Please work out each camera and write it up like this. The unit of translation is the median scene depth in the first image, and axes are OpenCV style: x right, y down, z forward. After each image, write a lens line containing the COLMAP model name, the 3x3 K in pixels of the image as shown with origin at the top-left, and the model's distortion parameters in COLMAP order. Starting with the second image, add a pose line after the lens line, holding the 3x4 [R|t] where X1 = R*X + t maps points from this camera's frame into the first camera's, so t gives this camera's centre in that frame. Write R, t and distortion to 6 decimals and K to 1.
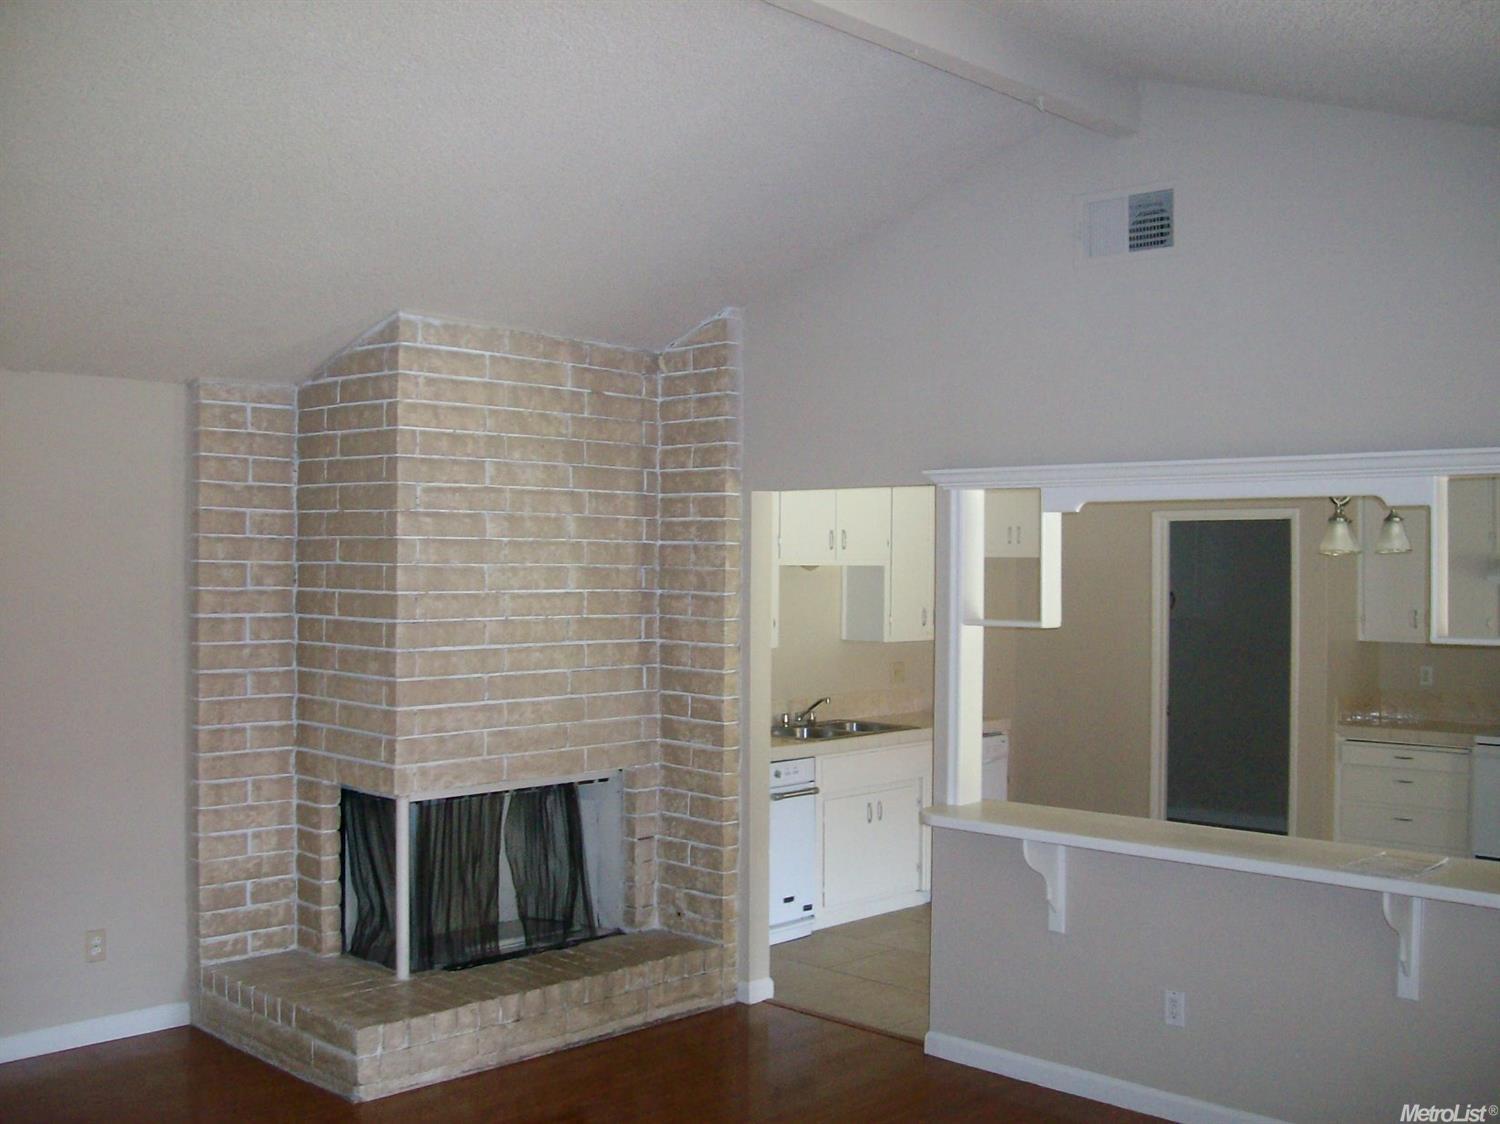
lens RADIAL K [[1550.4, 0, 750.7], [0, 1550.4, 569.2], [0, 0, 1]] dist [-0.088181, 0.000000]
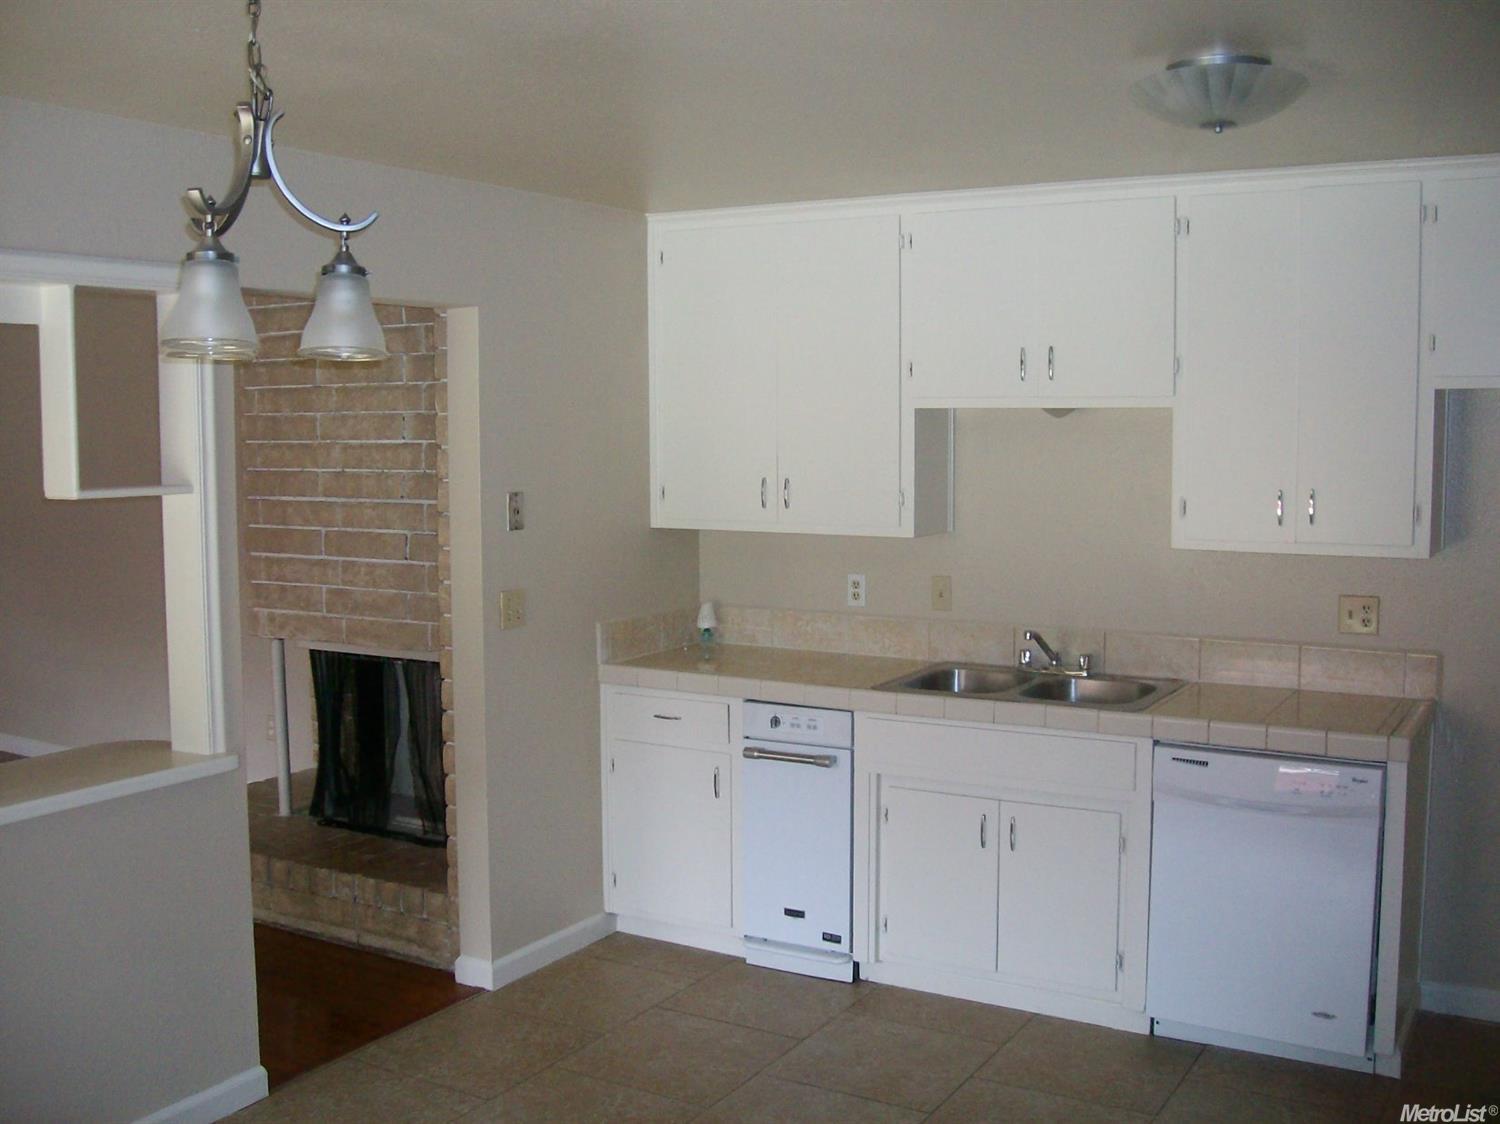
lens RADIAL K [[1550.4, 0, 750.0], [0, 1550.4, 549.3], [0, 0, 1]] dist [-0.088181, 0.000000]
pose [[0.226020, 0.074058, -0.971304, 0.802640], [0.002241, 0.997064, 0.076543, 0.008624], [0.974120, -0.019477, 0.225190, 1.025012]]
